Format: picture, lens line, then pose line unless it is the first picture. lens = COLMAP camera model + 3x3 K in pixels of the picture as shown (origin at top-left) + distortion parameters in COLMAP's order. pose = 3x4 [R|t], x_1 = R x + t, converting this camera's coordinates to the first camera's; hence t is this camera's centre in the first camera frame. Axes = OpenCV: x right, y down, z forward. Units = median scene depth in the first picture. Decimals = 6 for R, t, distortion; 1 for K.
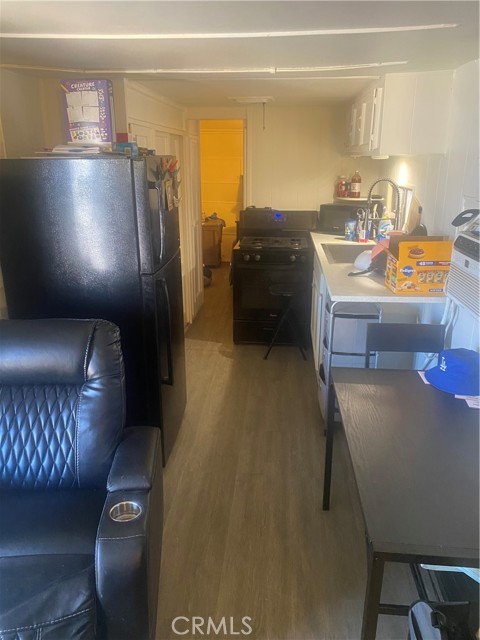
lens RADIAL K [[492.6, 0, 237.3], [0, 492.6, 318.2], [0, 0, 1]] dist [0.004170, 0.002278]
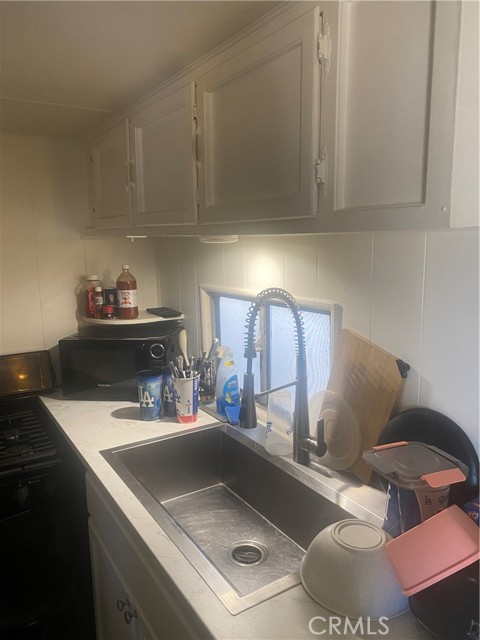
lens RADIAL K [[492.6, 0, 238.2], [0, 492.6, 324.8], [0, 0, 1]] dist [0.004170, 0.002278]
pose [[0.799428, -0.111300, 0.590362, 0.032981], [0.196545, 0.977065, -0.081943, -0.176667], [-0.567702, 0.181540, 0.802968, 0.542989]]
